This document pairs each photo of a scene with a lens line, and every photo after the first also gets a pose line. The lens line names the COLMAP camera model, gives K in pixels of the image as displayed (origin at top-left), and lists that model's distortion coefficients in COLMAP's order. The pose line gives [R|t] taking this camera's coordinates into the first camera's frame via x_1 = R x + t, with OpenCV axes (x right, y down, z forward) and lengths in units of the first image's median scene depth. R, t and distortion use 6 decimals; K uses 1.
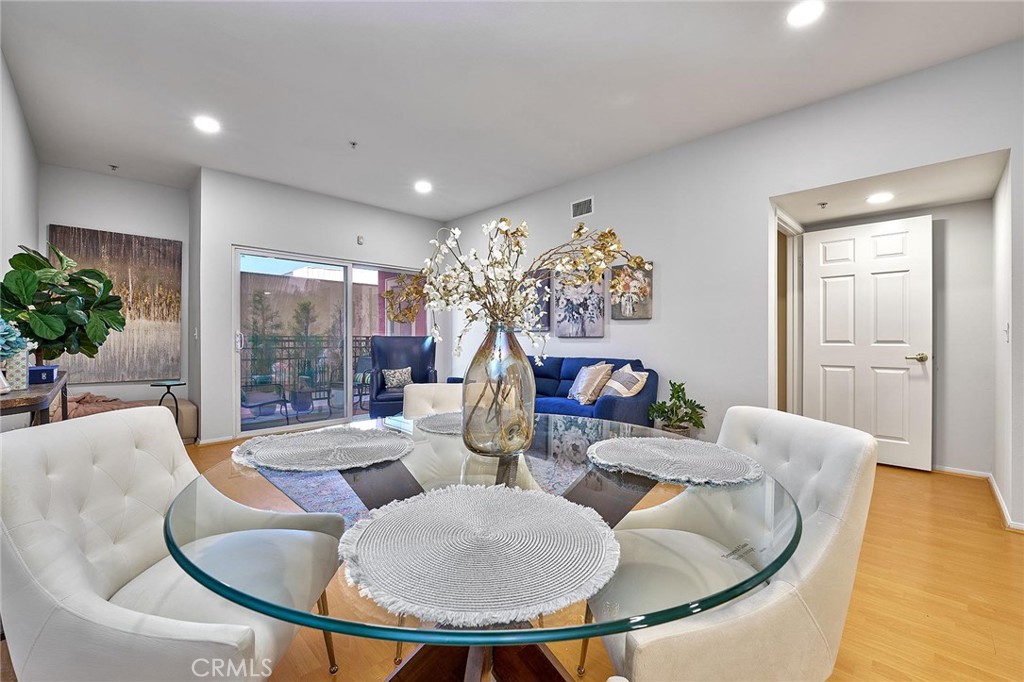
lens RADIAL K [[419.6, 0, 513.3], [0, 419.6, 341.1], [0, 0, 1]] dist [-0.004445, -0.000827]
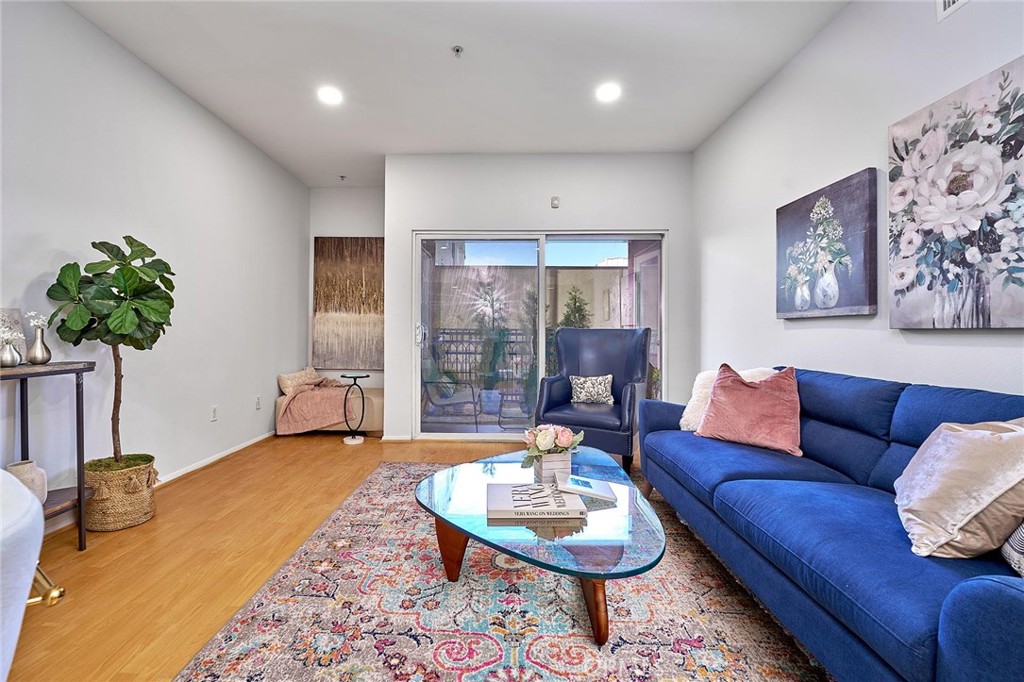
lens RADIAL K [[432.8, 0, 490.5], [0, 432.8, 329.4], [0, 0, 1]] dist [-0.001468, -0.000457]
pose [[0.686349, -0.000666, -0.727272, 0.148762], [-0.009022, 0.999915, -0.009430, -0.002879], [0.727217, 0.013033, 0.686284, 0.460560]]
